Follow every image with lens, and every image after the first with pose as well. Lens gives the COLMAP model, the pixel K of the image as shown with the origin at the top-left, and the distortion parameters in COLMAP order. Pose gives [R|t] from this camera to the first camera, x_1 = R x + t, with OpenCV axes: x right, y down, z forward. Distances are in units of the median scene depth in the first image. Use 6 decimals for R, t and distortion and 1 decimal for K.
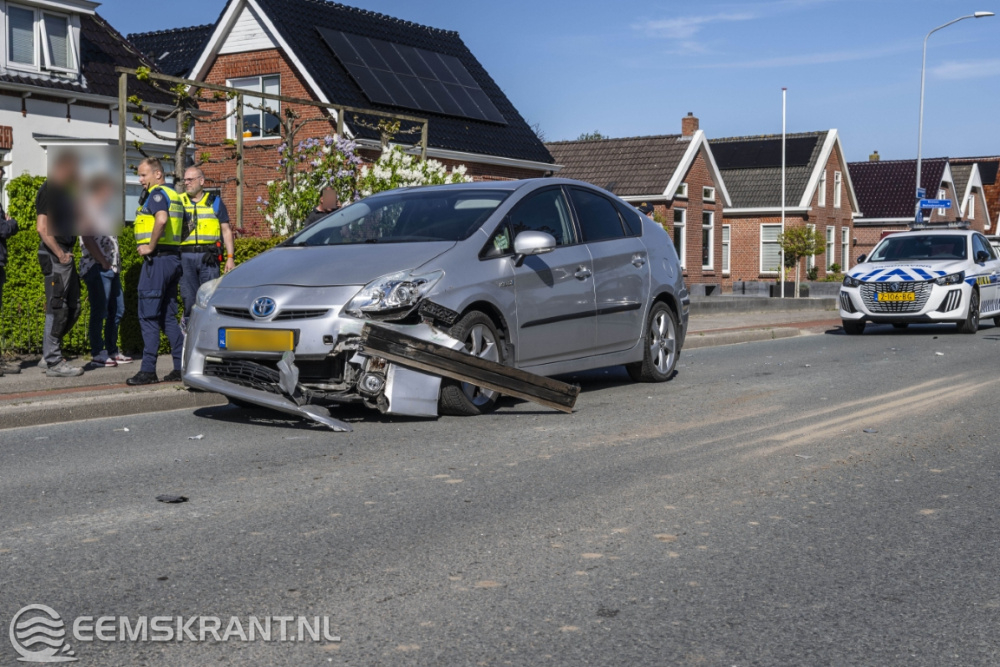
lens RADIAL K [[1349.9, 0, 501.5], [0, 1349.9, 323.7], [0, 0, 1]] dist [0.014774, 0.000000]
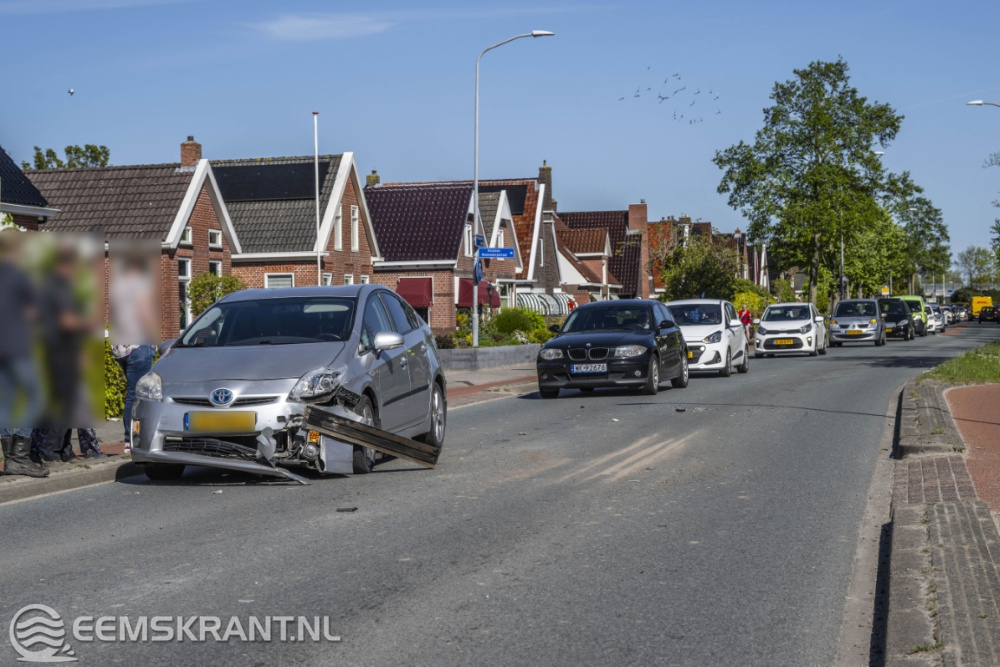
lens RADIAL K [[1817.8, 0, 500.1], [0, 1817.8, 337.4], [0, 0, 1]] dist [0.077786, 0.000000]
pose [[0.945150, -0.021116, 0.325953, -0.444286], [0.032871, 0.998991, -0.030599, -0.005980], [-0.324978, 0.039635, 0.944891, -0.686528]]
